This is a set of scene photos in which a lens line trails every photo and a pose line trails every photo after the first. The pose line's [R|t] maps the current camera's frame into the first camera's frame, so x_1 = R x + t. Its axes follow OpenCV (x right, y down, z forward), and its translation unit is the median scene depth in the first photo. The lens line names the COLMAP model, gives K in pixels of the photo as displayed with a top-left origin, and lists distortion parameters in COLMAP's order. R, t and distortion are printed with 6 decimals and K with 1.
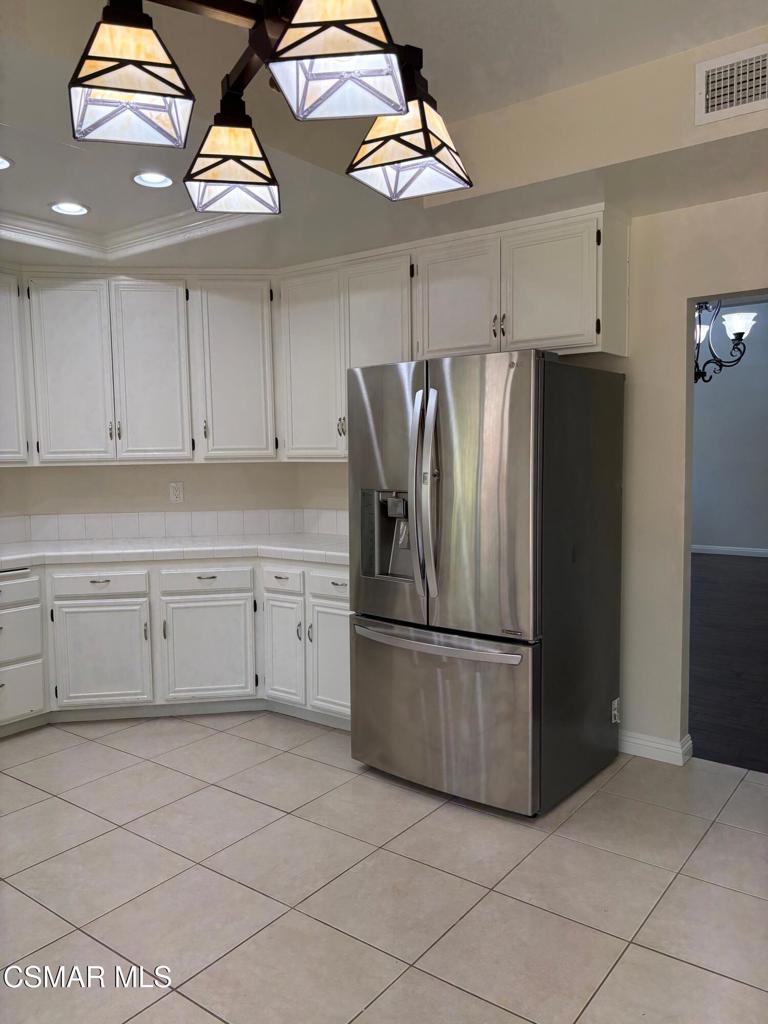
lens RADIAL K [[775.0, 0, 384.0], [0, 775.0, 512.0], [0, 0, 1]] dist [0.024372, -0.004373]
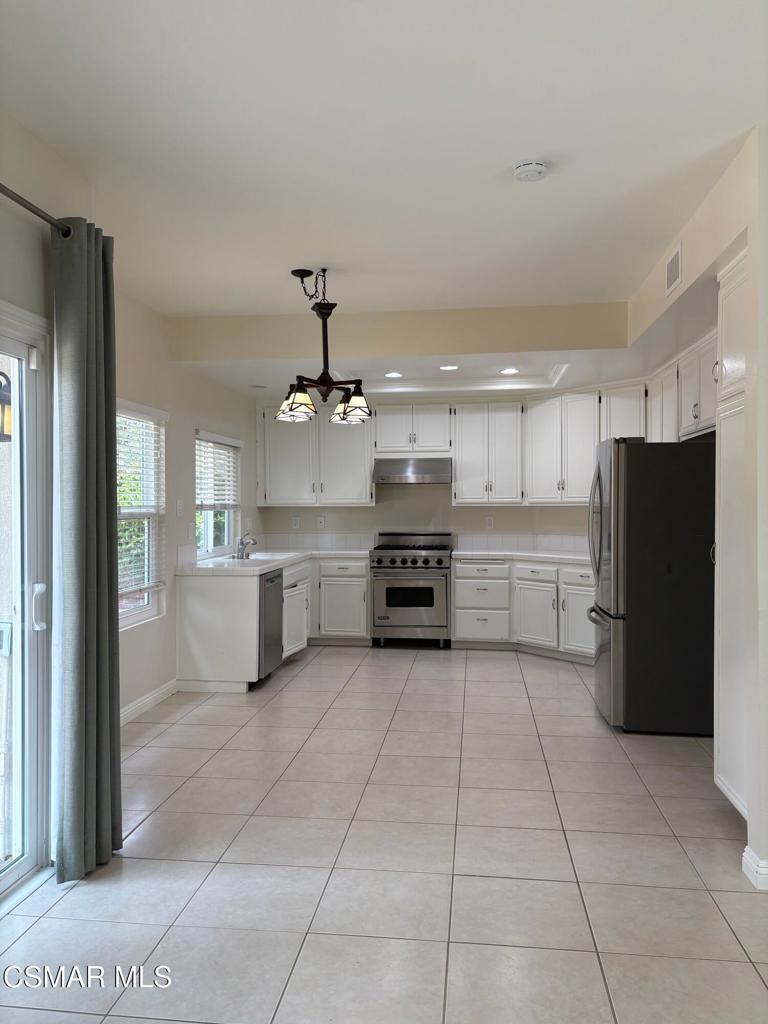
lens RADIAL K [[780.5, 0, 384.0], [0, 780.5, 512.0], [0, 0, 1]] dist [0.094271, -0.000276]
pose [[0.502794, 0.022496, -0.864114, 0.963210], [-0.072916, 0.997202, -0.016466, 0.008987], [0.861326, 0.071287, 0.503027, -0.182587]]
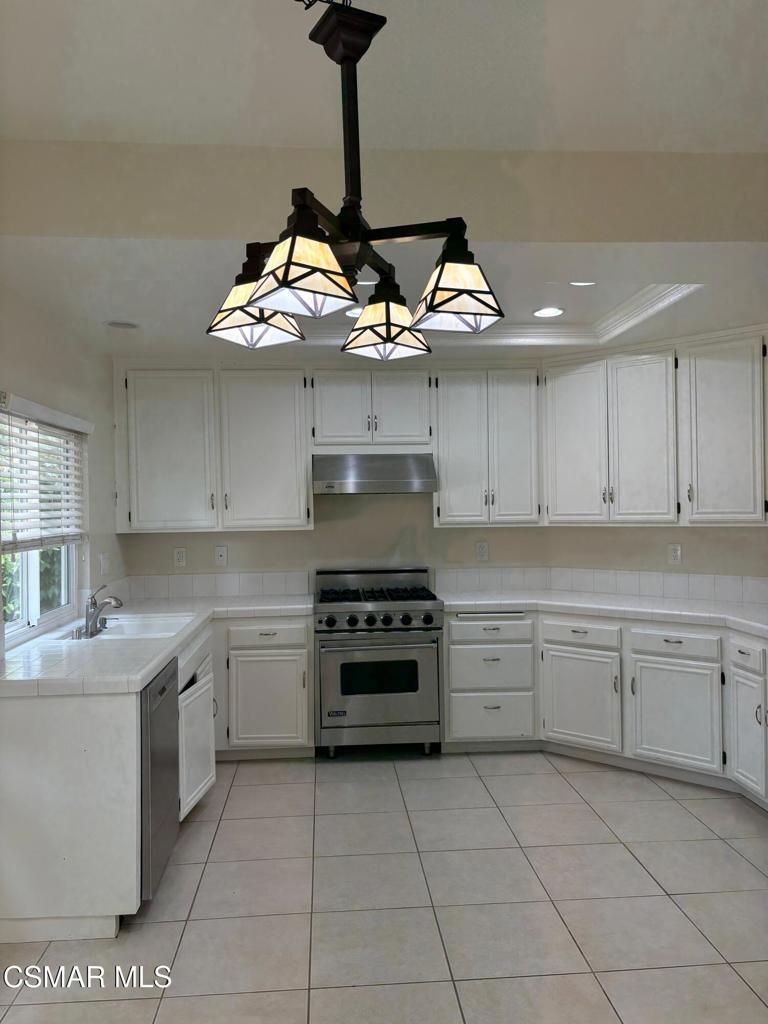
lens RADIAL K [[775.0, 0, 384.0], [0, 775.0, 512.0], [0, 0, 1]] dist [0.024372, -0.004373]
pose [[0.664996, 0.010032, -0.746780, 0.272502], [-0.054676, 0.997881, -0.035284, -0.026413], [0.744843, 0.064295, 0.664135, 0.041695]]
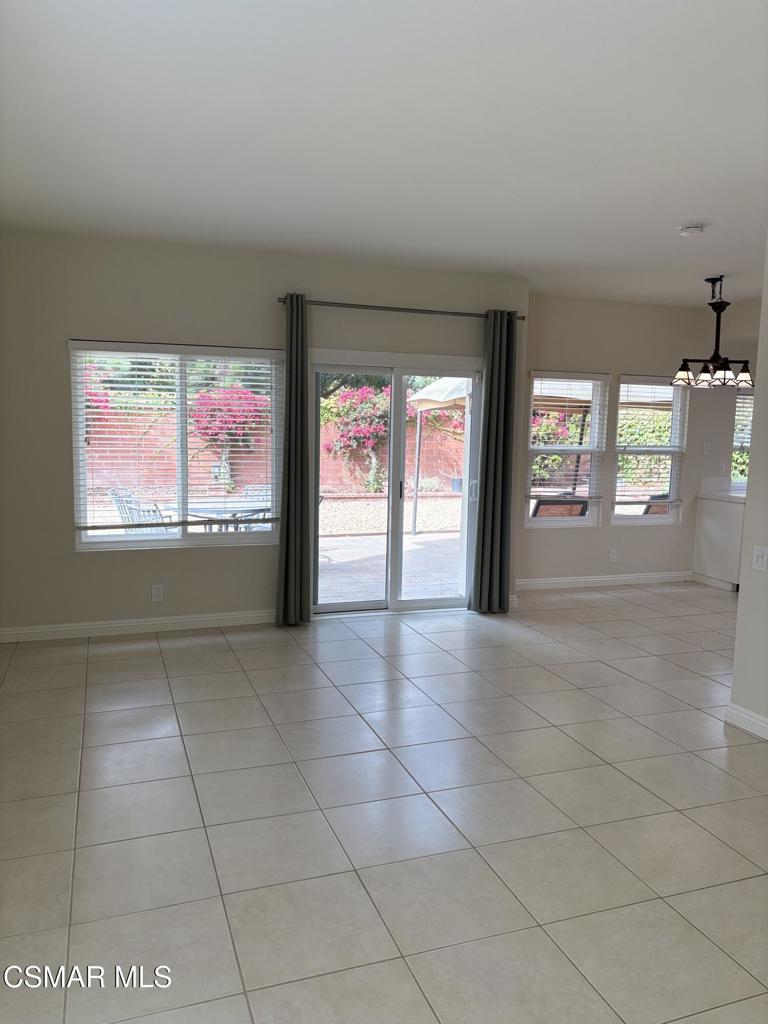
lens RADIAL K [[771.9, 0, 384.0], [0, 771.9, 512.0], [0, 0, 1]] dist [0.006343, -0.002702]
pose [[-0.540738, 0.095167, -0.835790, 1.585957], [-0.083807, 0.982541, 0.166098, -0.092235], [0.837006, 0.159861, -0.523322, 0.585482]]
